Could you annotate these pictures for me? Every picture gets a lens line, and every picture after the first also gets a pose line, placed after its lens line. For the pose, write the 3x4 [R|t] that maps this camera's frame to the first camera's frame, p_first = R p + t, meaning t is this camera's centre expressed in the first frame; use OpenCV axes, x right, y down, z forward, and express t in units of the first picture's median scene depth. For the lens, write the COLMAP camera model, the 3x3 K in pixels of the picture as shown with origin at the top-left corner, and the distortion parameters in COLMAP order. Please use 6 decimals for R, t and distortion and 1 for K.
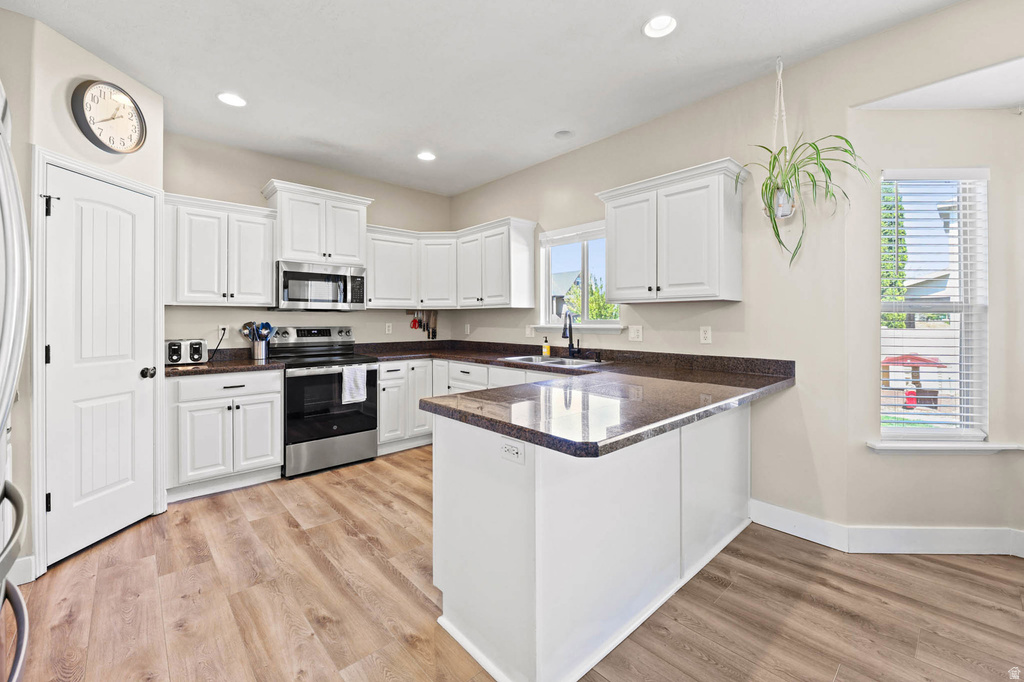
lens RADIAL K [[418.9, 0, 507.8], [0, 418.9, 320.8], [0, 0, 1]] dist [-0.001235, -0.000188]
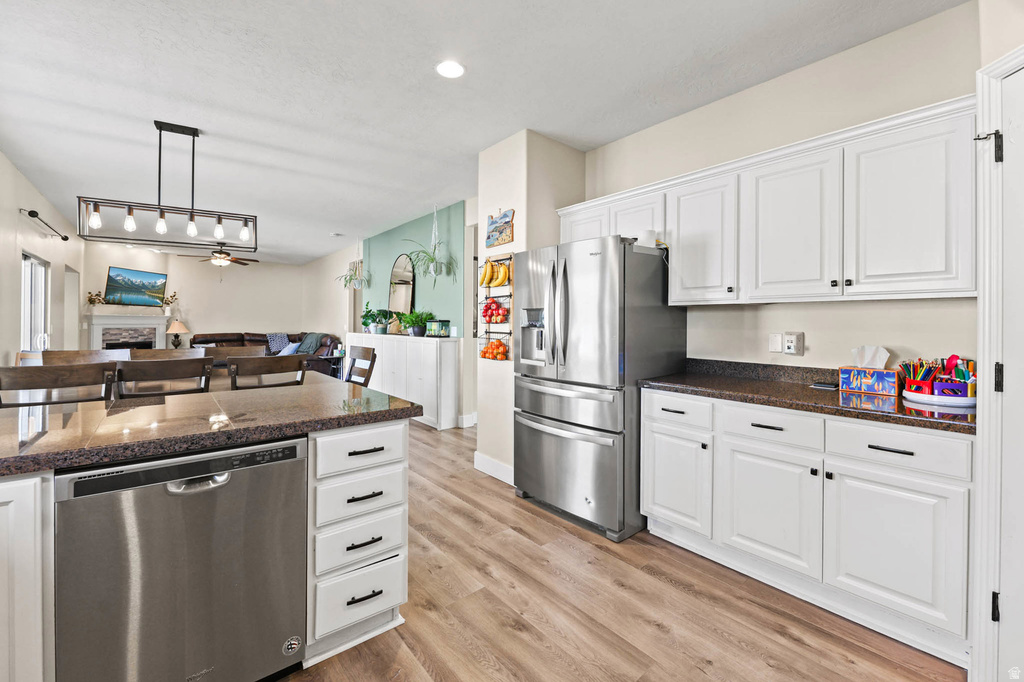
lens RADIAL K [[415.6, 0, 510.6], [0, 415.6, 323.5], [0, 0, 1]] dist [-0.000379, -0.000097]
pose [[-0.999436, -0.002416, 0.033498, -0.227552], [-0.002375, 0.999996, 0.001254, 0.002098], [-0.033501, 0.001174, -0.999438, 0.995814]]
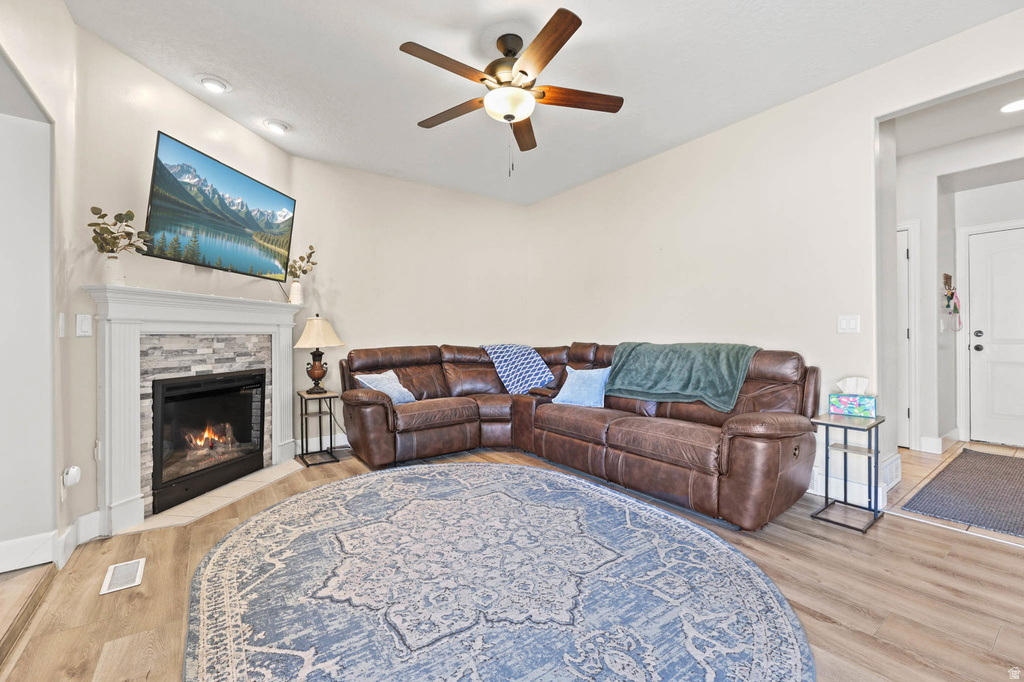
lens RADIAL K [[422.3, 0, 512.8], [0, 422.3, 333.8], [0, 0, 1]] dist [-0.001852, -0.000614]
pose [[-0.993883, 0.008766, 0.110089, 1.331282], [0.008748, 0.999962, -0.000645, 0.041421], [-0.110091, 0.000322, -0.993921, -0.518384]]
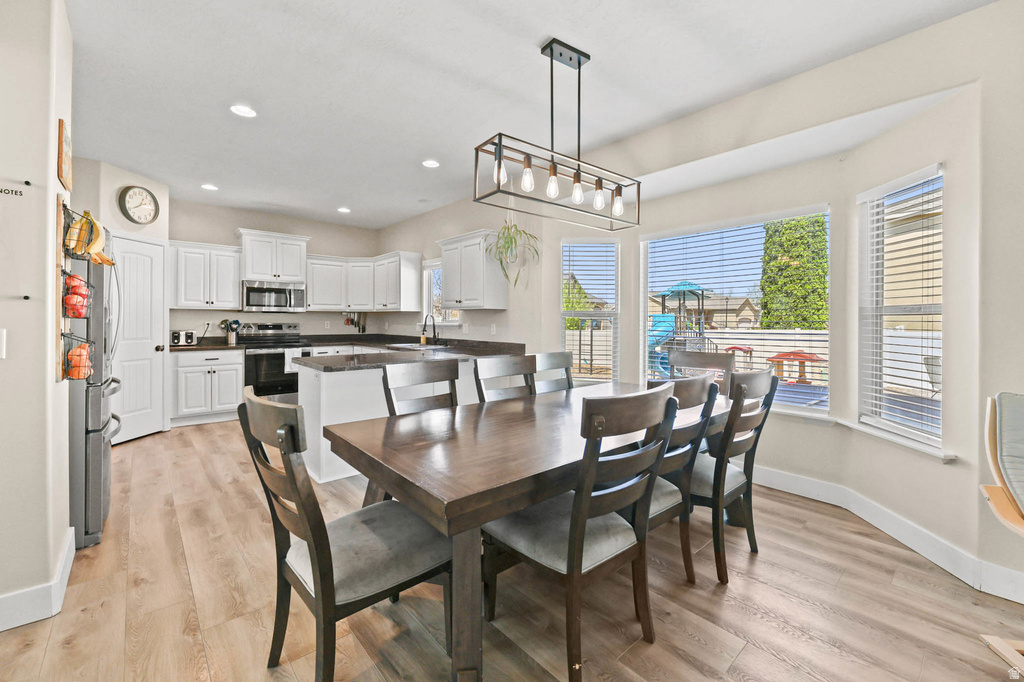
lens RADIAL K [[415.6, 0, 510.6], [0, 415.6, 323.5], [0, 0, 1]] dist [-0.000379, -0.000097]
pose [[0.999954, 0.007707, -0.005734, 0.448827], [-0.007672, 0.999952, 0.006084, -0.000075], [0.005780, -0.006039, 0.999965, -0.529618]]
